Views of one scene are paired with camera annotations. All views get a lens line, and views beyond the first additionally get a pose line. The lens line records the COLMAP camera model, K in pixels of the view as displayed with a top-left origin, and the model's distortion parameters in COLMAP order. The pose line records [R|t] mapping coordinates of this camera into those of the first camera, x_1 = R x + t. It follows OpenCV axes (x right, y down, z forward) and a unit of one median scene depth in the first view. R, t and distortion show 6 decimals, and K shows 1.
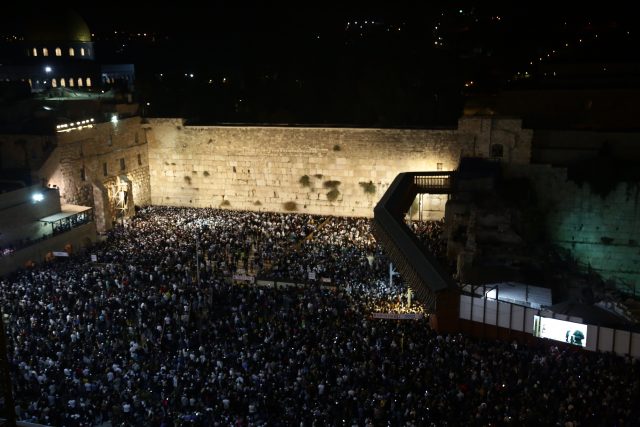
lens RADIAL K [[661.4, 0, 320.0], [0, 661.4, 213.5], [0, 0, 1]] dist [-0.017232, 0.152010]
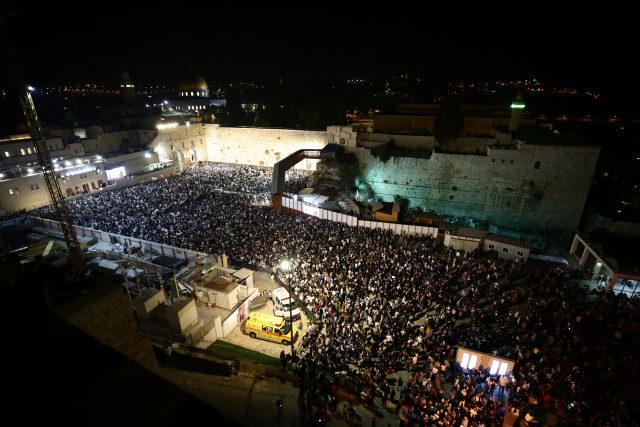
lens RADIAL K [[316.0, 0, 350.3], [0, 316.0, 214.3], [0, 0, 1]] dist [-0.032592, 0.000890]
pose [[0.998033, 0.040177, -0.048119, 0.364452], [-0.033786, 0.991333, 0.126956, 0.019074], [0.052802, -0.125080, 0.990741, -0.132414]]
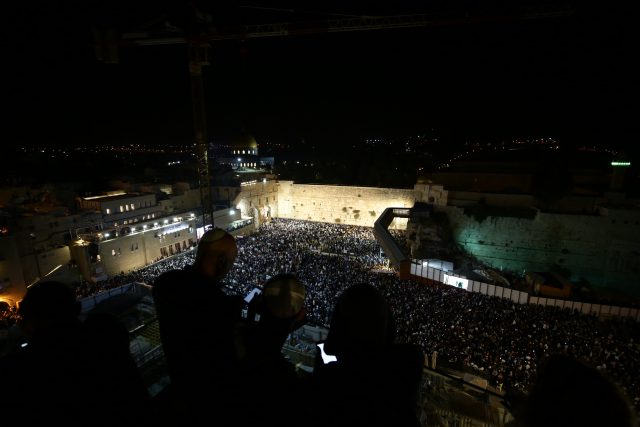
lens RADIAL K [[294.4, 0, 320.0], [0, 294.4, 213.5], [0, 0, 1]] dist [-0.044470, 0.014880]
pose [[0.993028, 0.038484, -0.111418, 0.006953], [-0.042322, 0.998582, -0.032294, -0.000001], [0.110017, 0.036784, 0.993249, -0.015776]]
